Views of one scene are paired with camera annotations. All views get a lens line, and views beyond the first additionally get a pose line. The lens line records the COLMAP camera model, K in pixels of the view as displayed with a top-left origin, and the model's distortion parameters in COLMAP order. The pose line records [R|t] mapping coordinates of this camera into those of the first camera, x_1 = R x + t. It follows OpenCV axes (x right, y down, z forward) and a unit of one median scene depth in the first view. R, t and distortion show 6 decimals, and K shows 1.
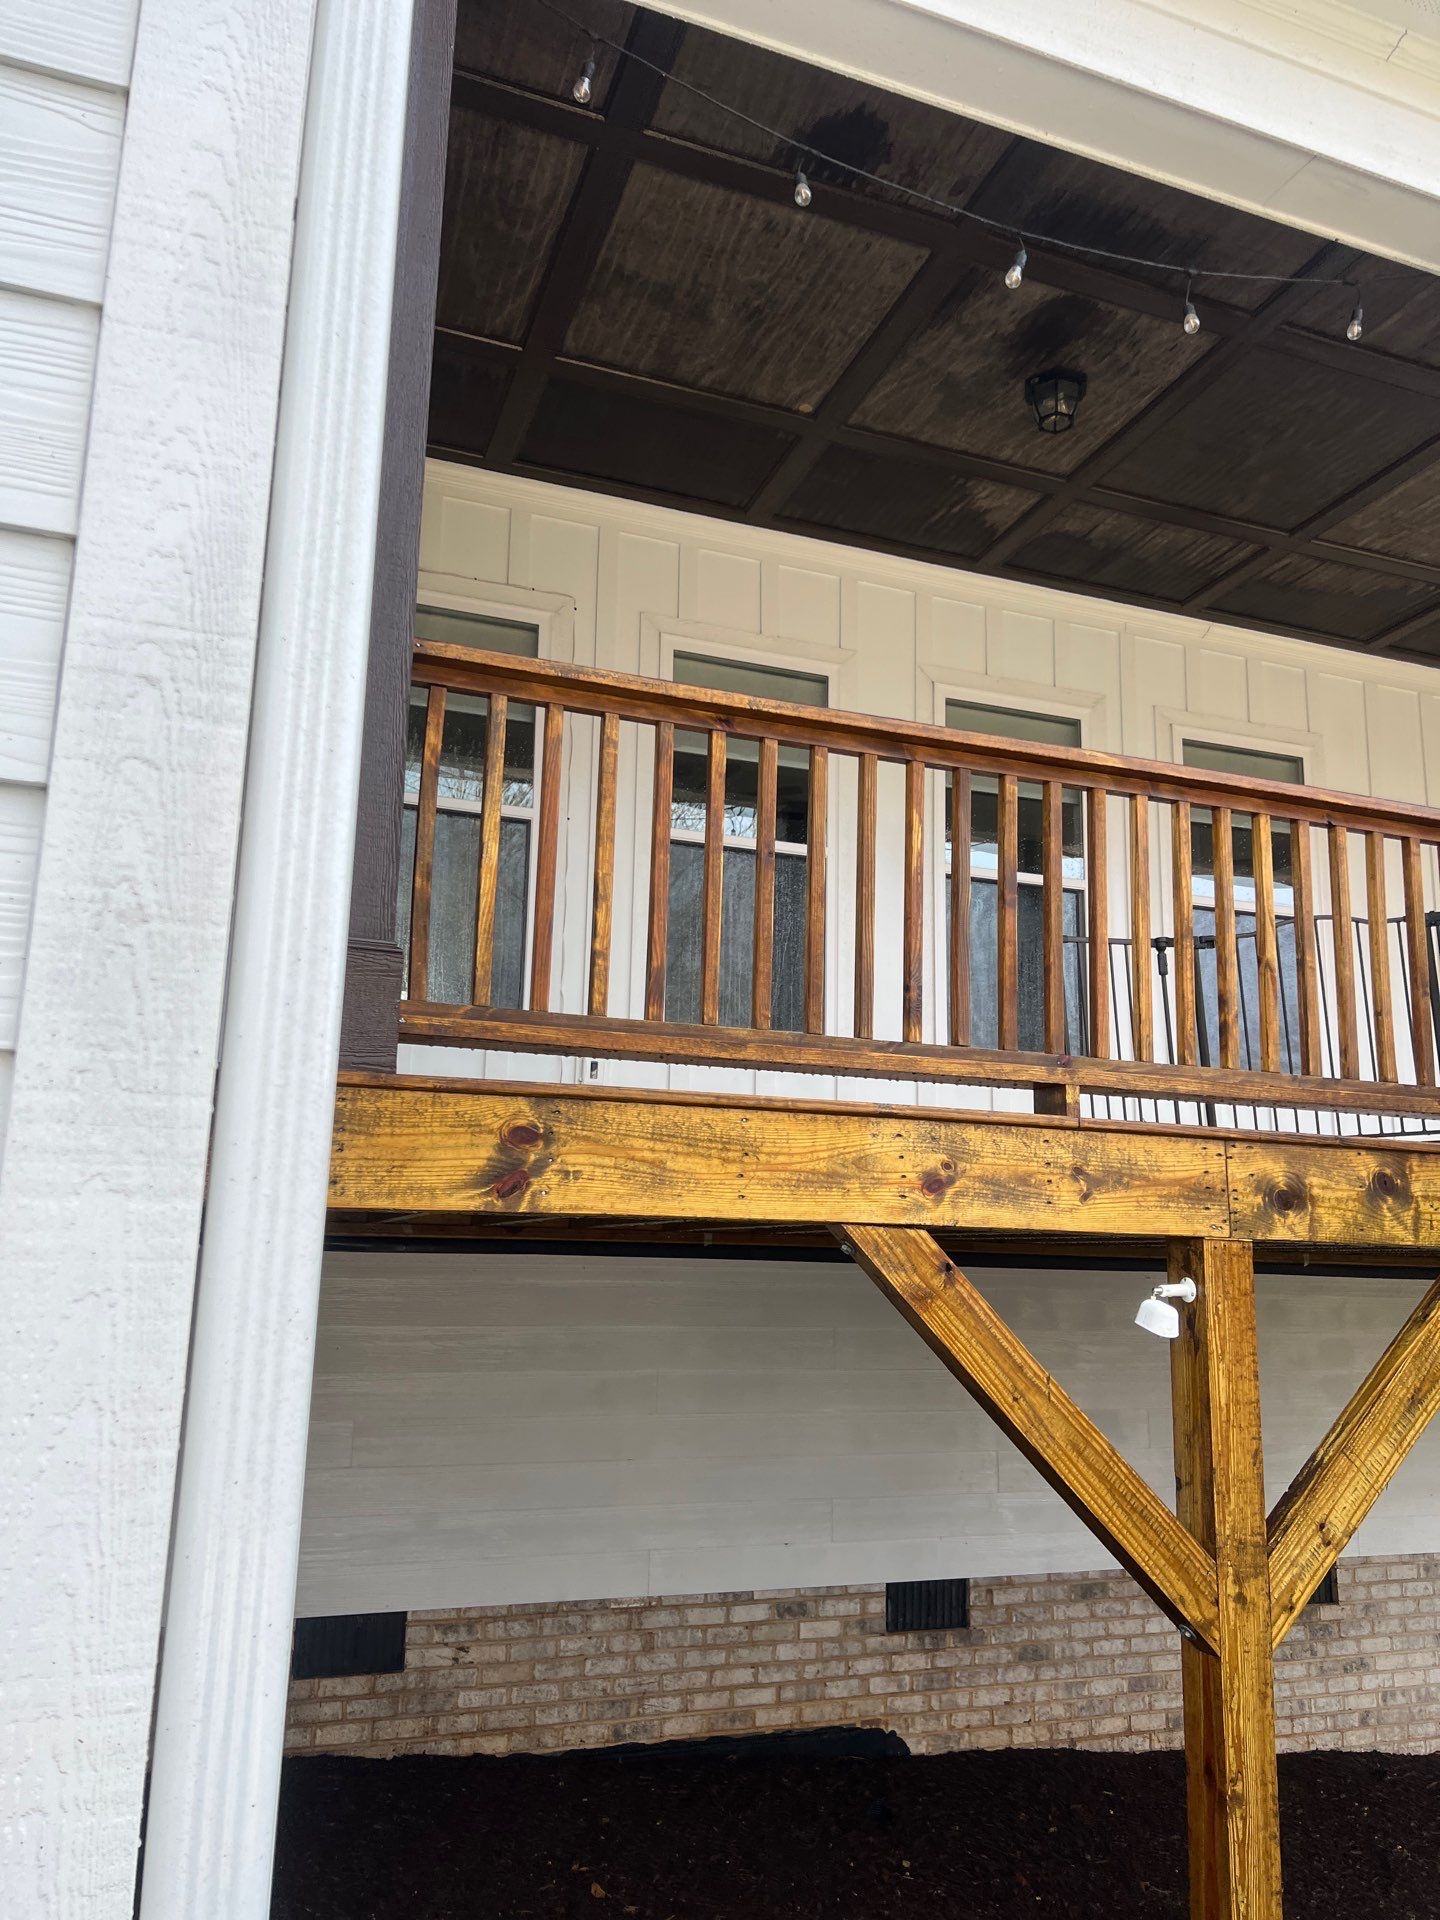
lens RADIAL K [[1464.1, 0, 730.6], [0, 1464.1, 996.7], [0, 0, 1]] dist [0.051365, -0.057897]
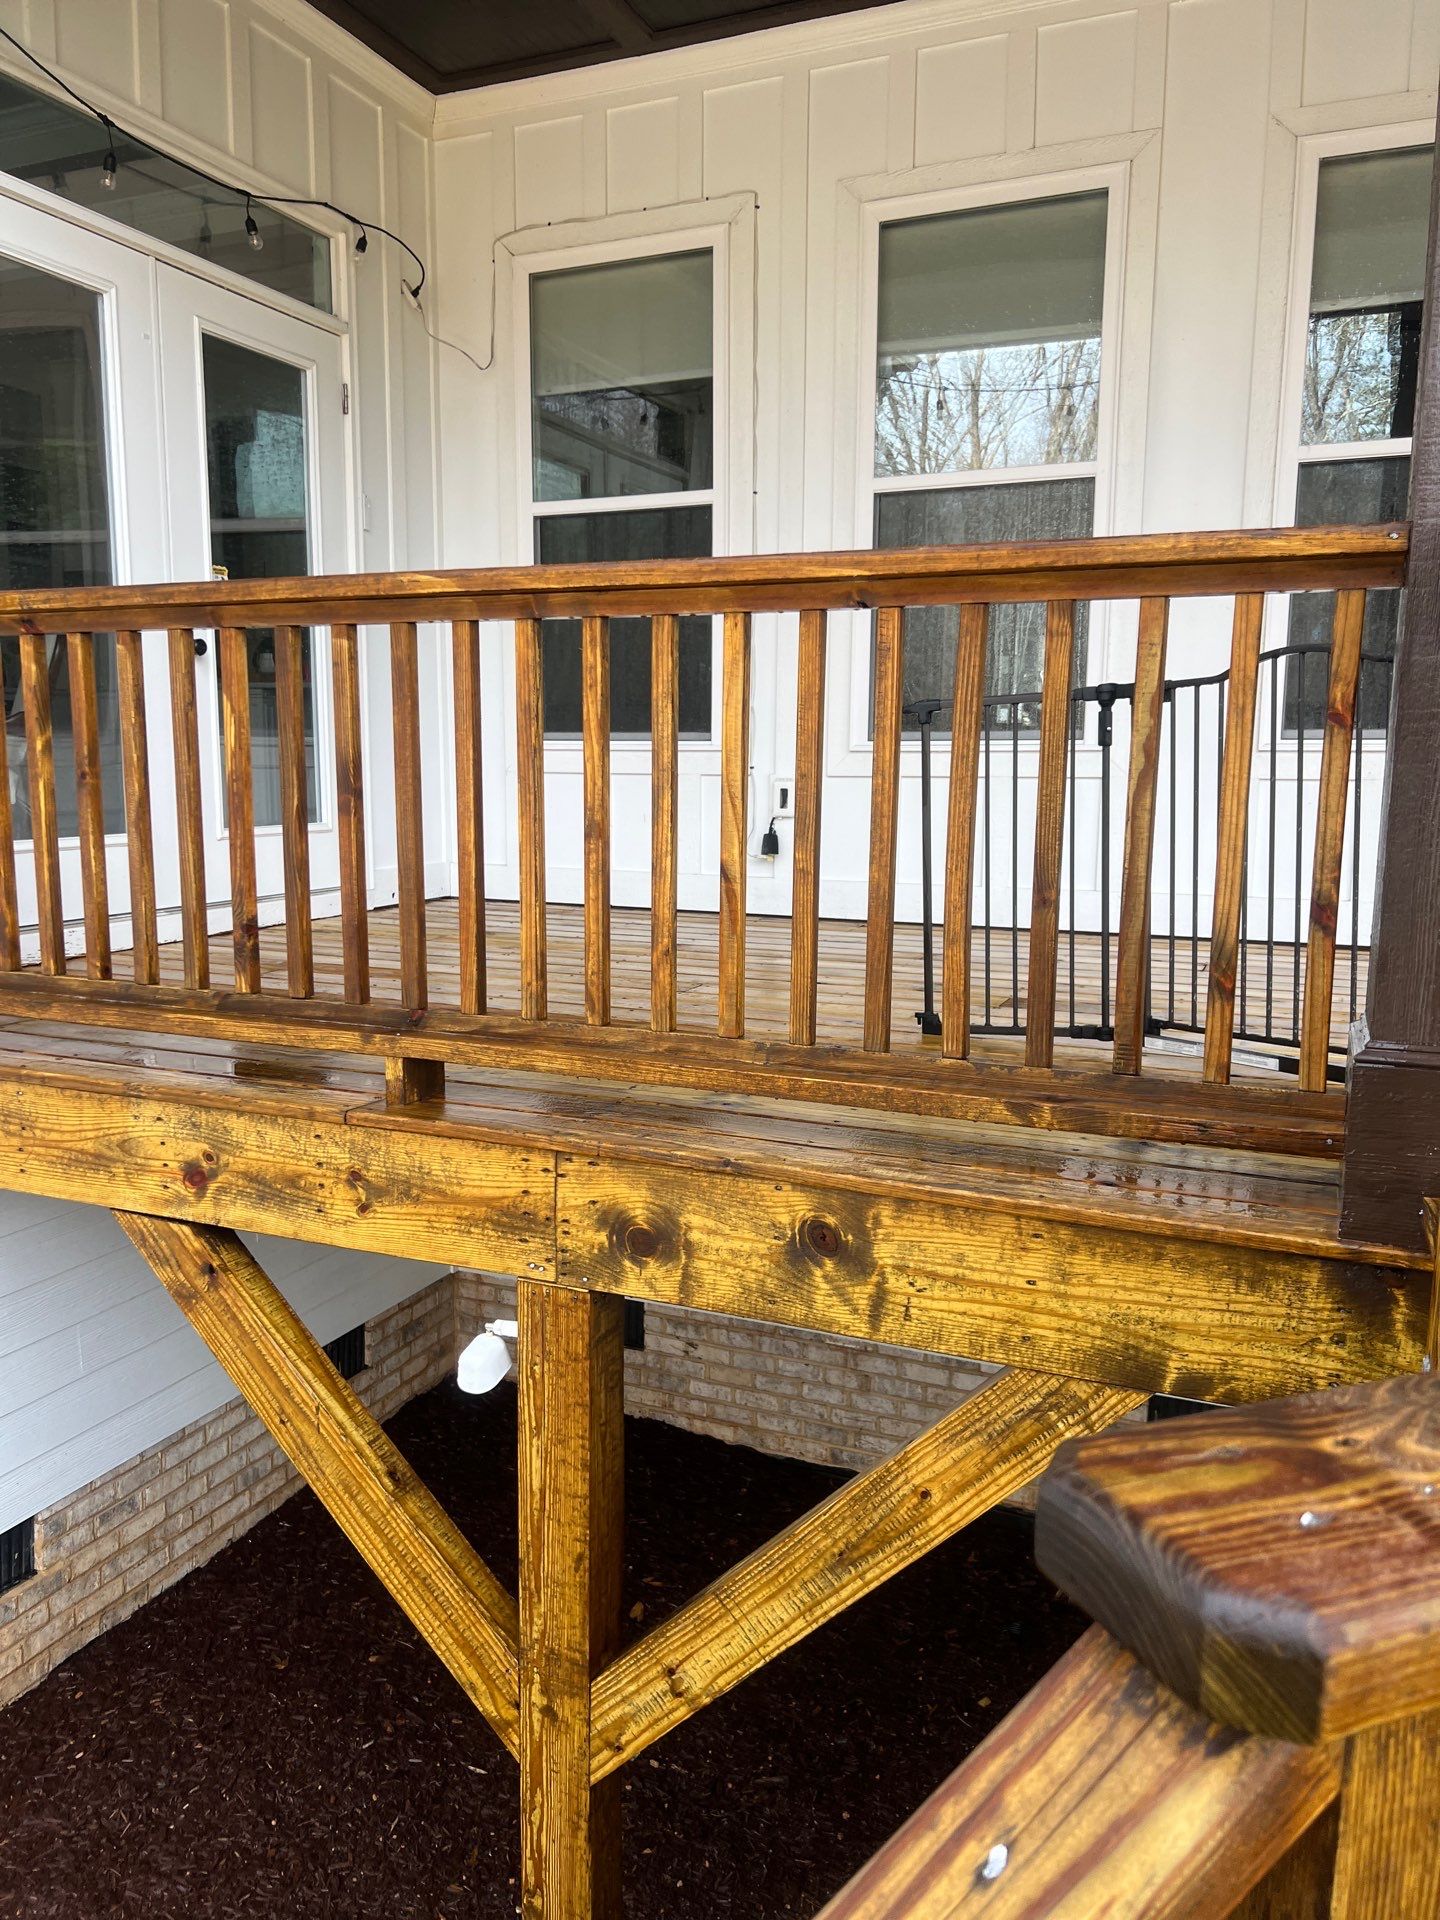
lens RADIAL K [[1464.1, 0, 710.7], [0, 1464.1, 964.4], [0, 0, 1]] dist [0.051365, -0.057897]
pose [[0.704314, 0.089286, -0.704252, 0.896610], [0.147690, 0.951922, 0.268389, -0.169151], [0.694356, -0.293041, 0.657265, 0.633894]]
